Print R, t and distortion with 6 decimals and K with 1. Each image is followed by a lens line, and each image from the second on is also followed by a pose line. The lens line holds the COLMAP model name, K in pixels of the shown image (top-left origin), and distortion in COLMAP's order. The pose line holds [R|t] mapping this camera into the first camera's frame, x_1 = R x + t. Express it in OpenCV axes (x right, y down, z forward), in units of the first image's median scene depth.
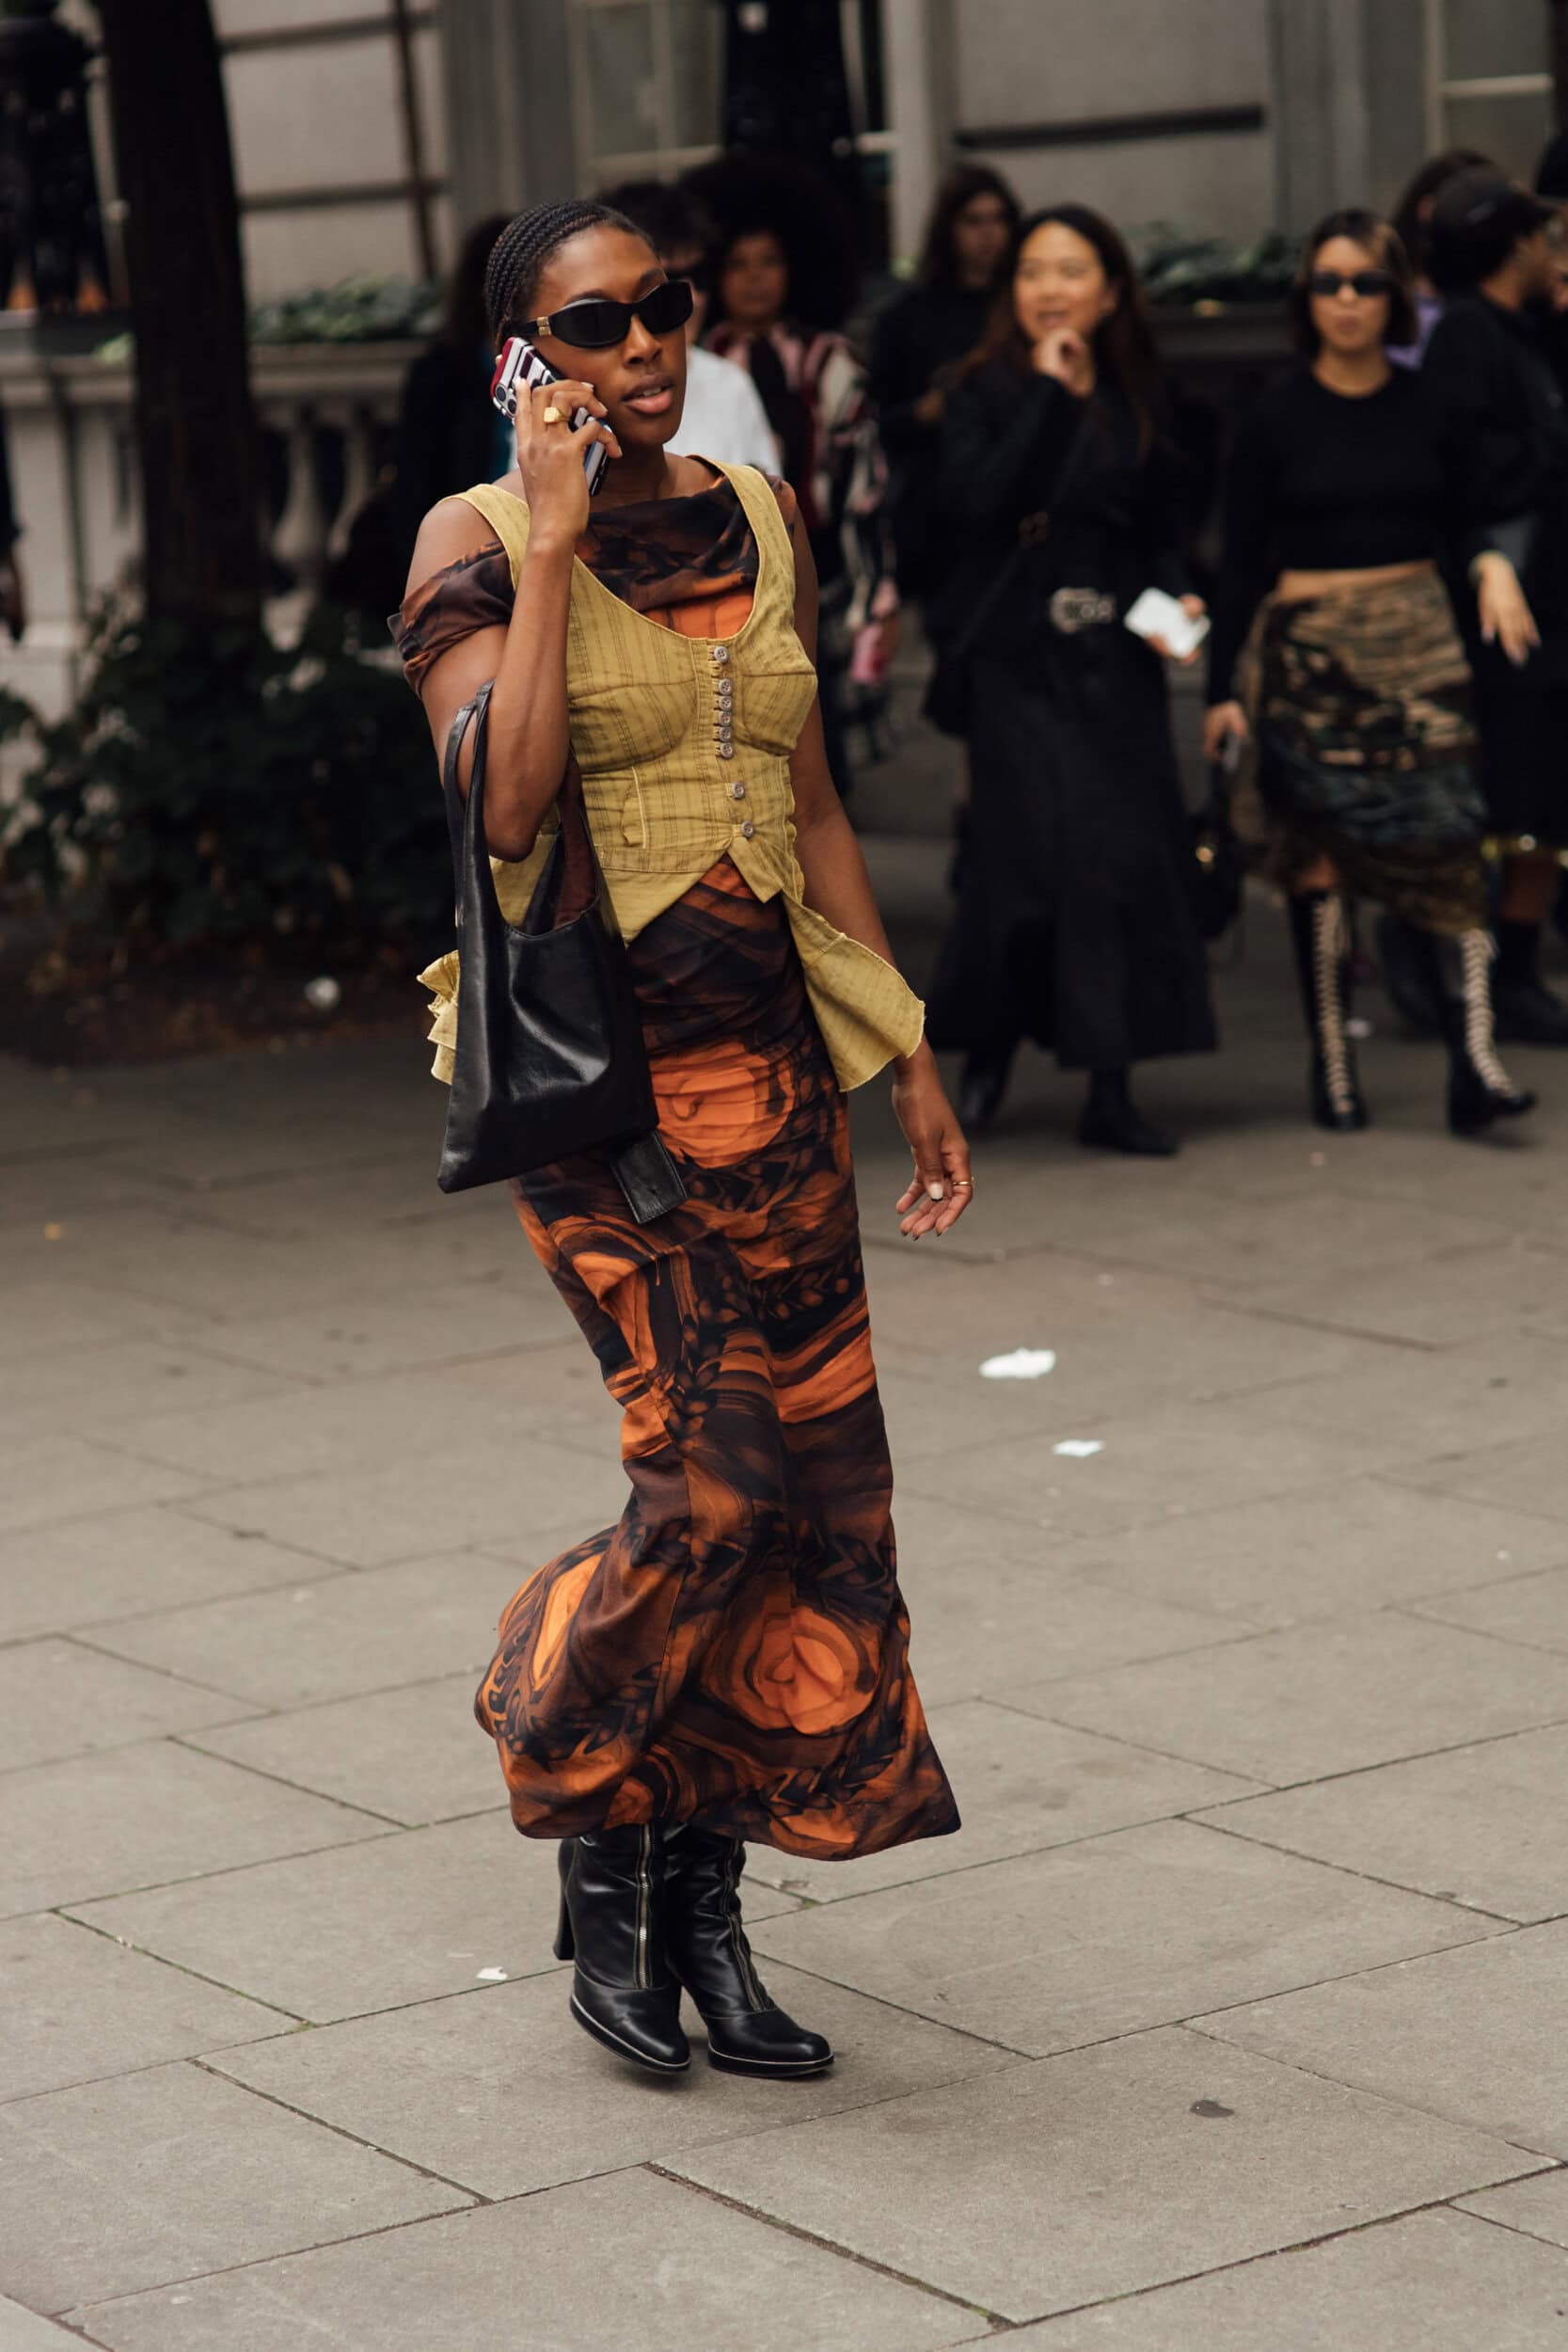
lens RADIAL K [[6062.6, 0, 783.3], [0, 6062.6, 1255.1], [0, 0, 1]] dist [0.060249, -0.690997]
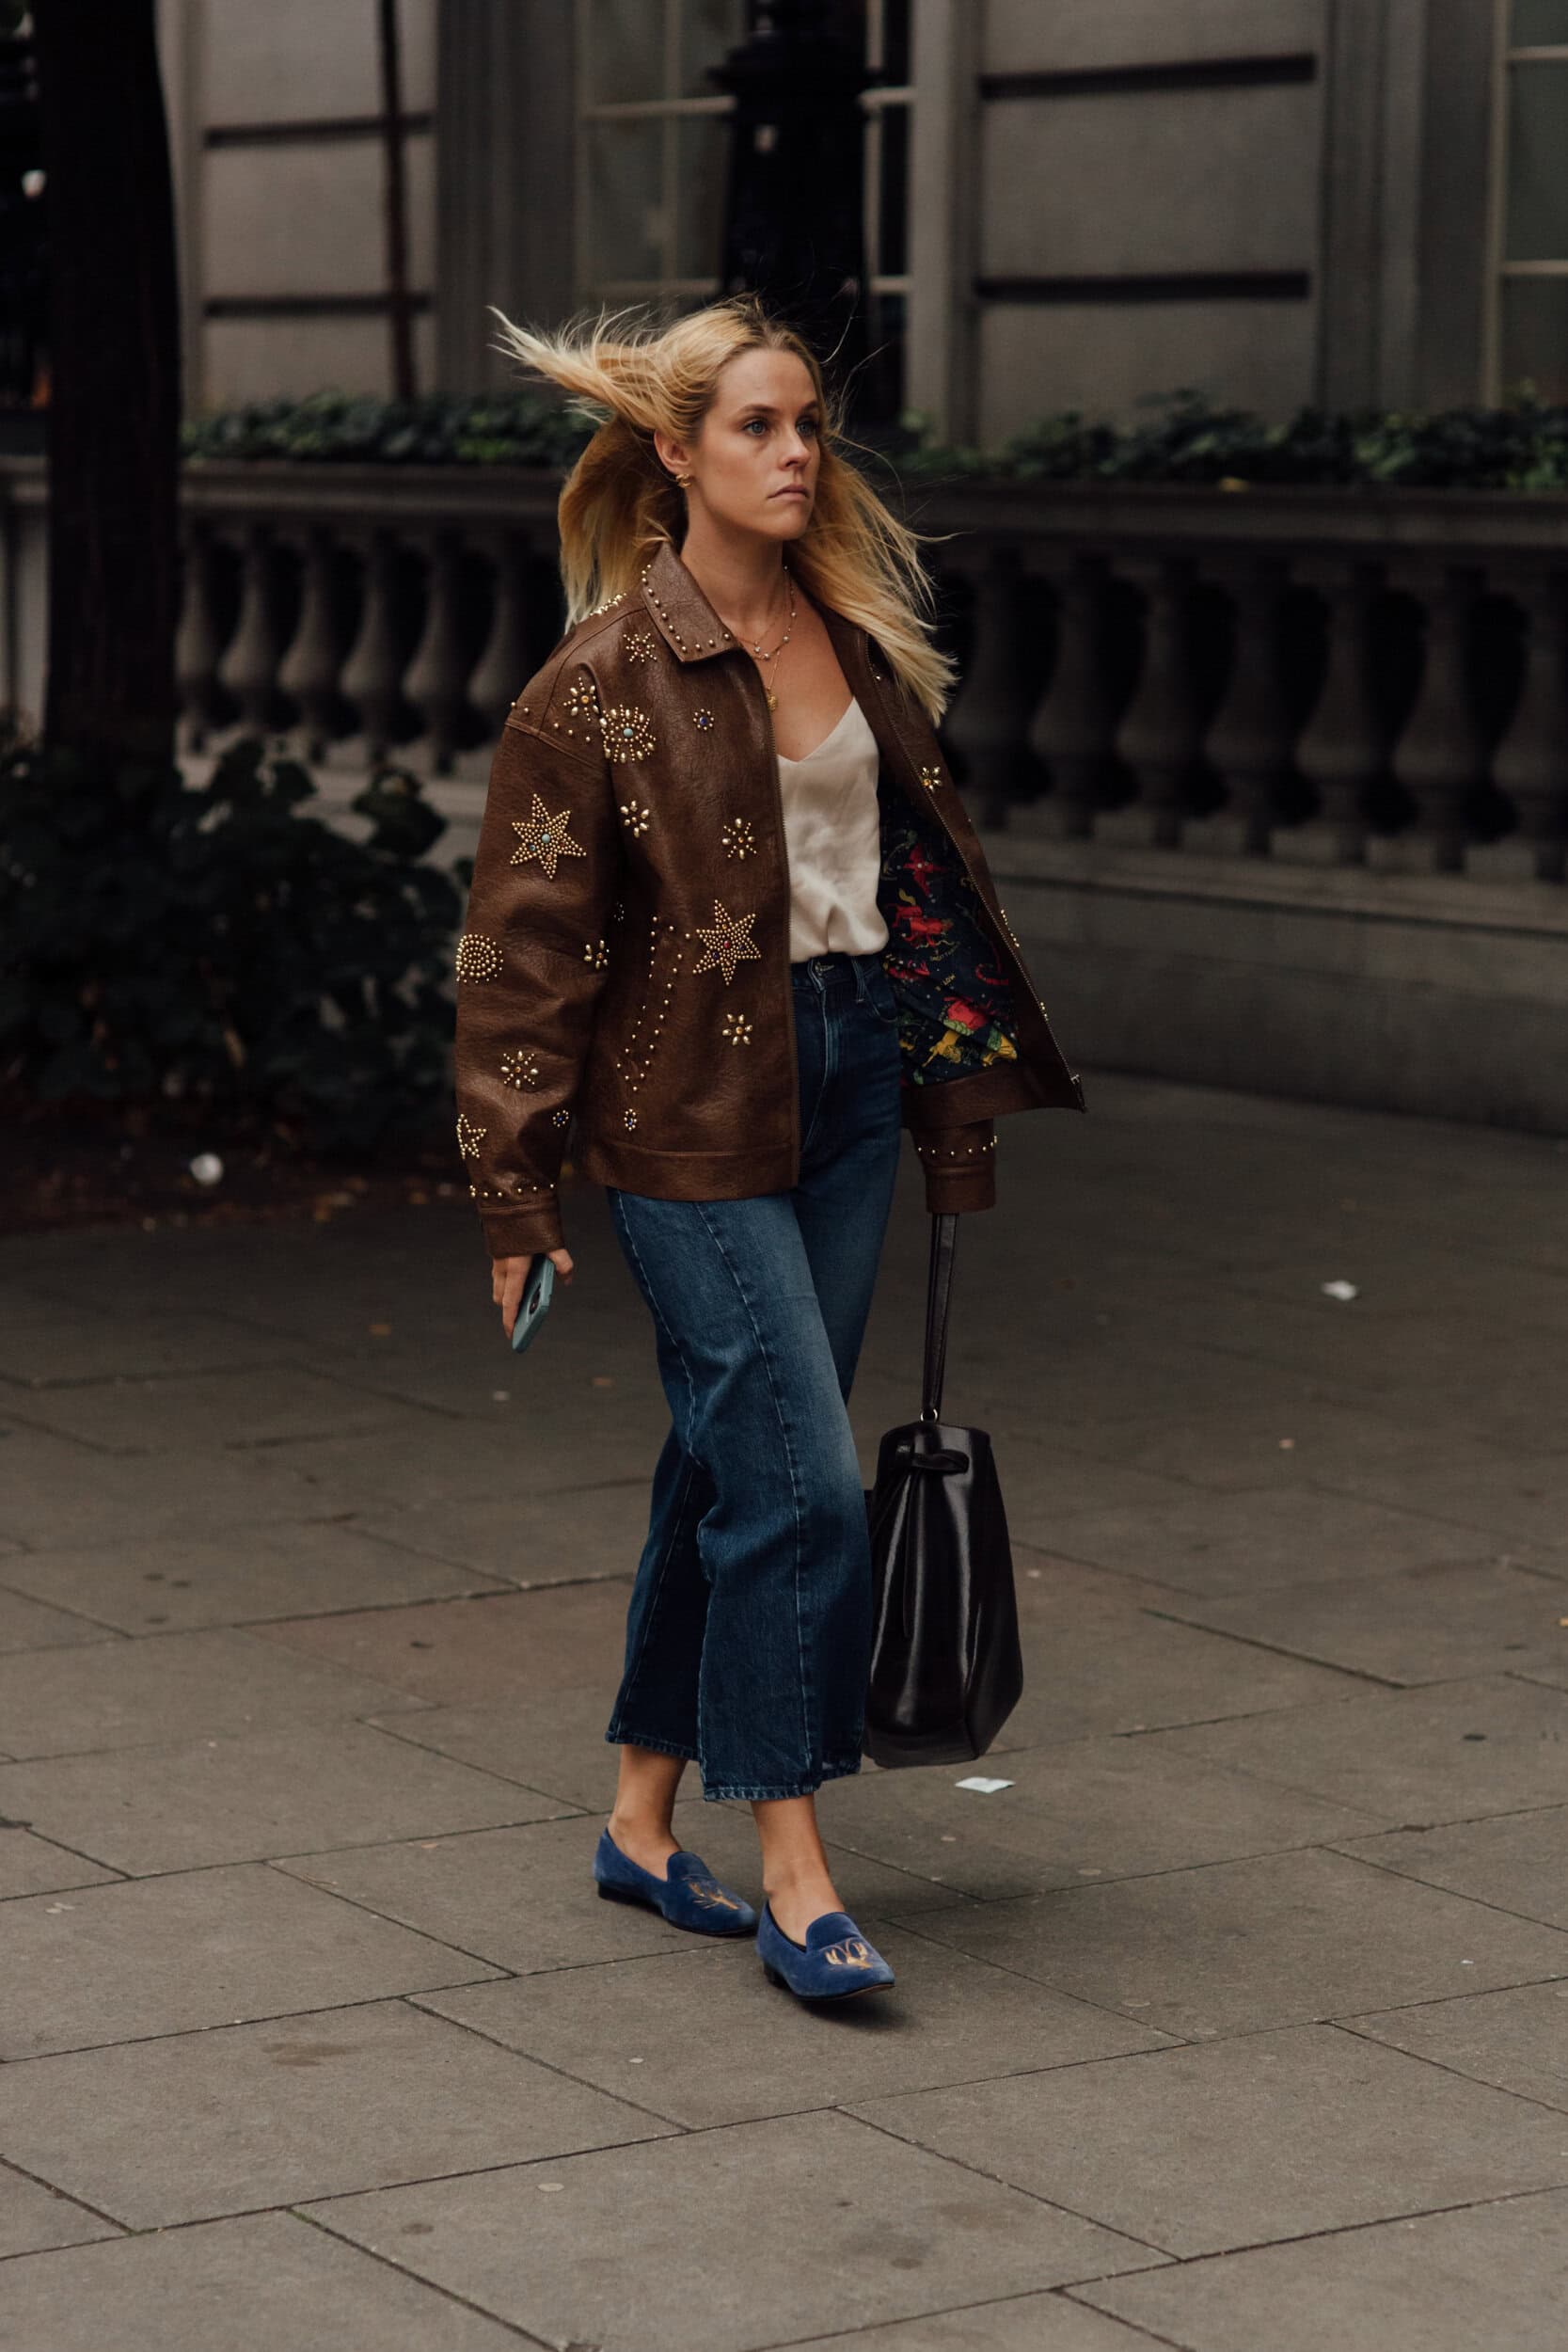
lens RADIAL K [[6062.6, 0, 783.3], [0, 6062.6, 1255.1], [0, 0, 1]] dist [0.060249, -0.690997]
pose [[0.997719, 0.067489, 0.001672, 0.016597], [-0.067427, 0.997417, -0.024739, -0.024105], [-0.003338, 0.024570, 0.999693, 0.163873]]
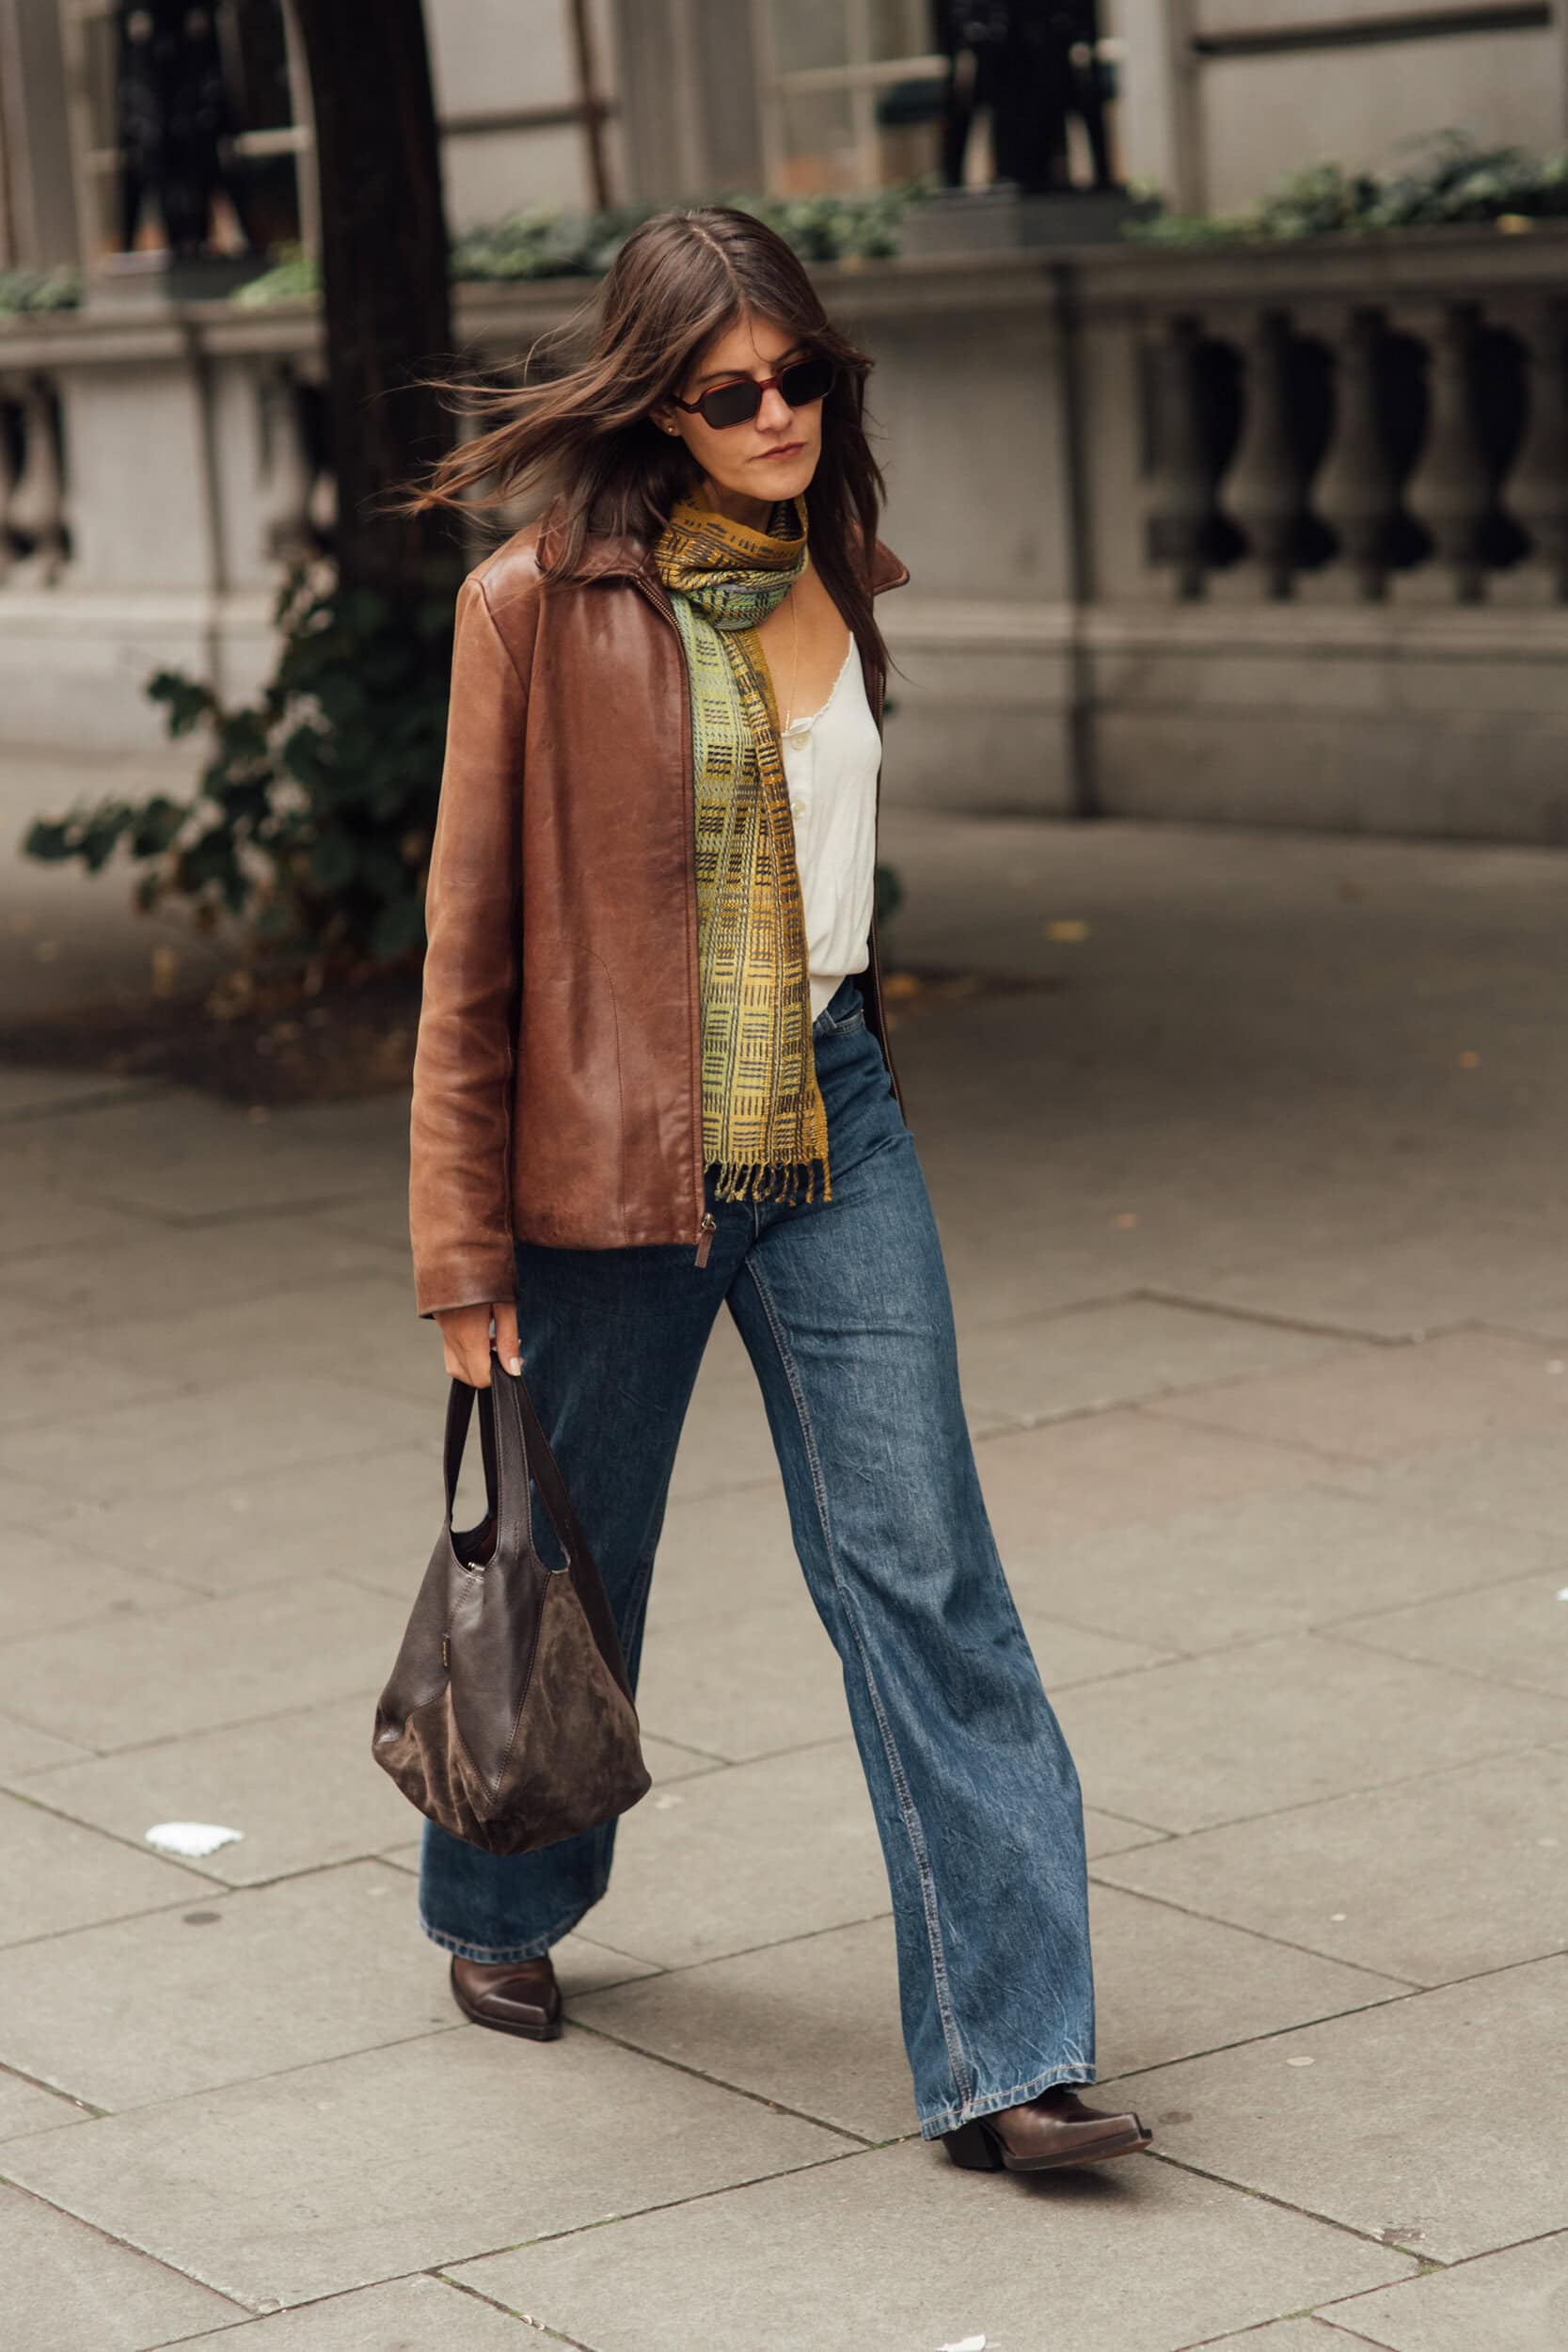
lens RADIAL K [[6062.6, 0, 783.3], [0, 6062.6, 1255.1], [0, 0, 1]] dist [0.060249, -0.690997]
pose [[0.999904, -0.012643, -0.005597, -0.066597], [0.012683, 0.999894, 0.007187, -0.025523], [0.005506, -0.007257, 0.999959, 0.217143]]
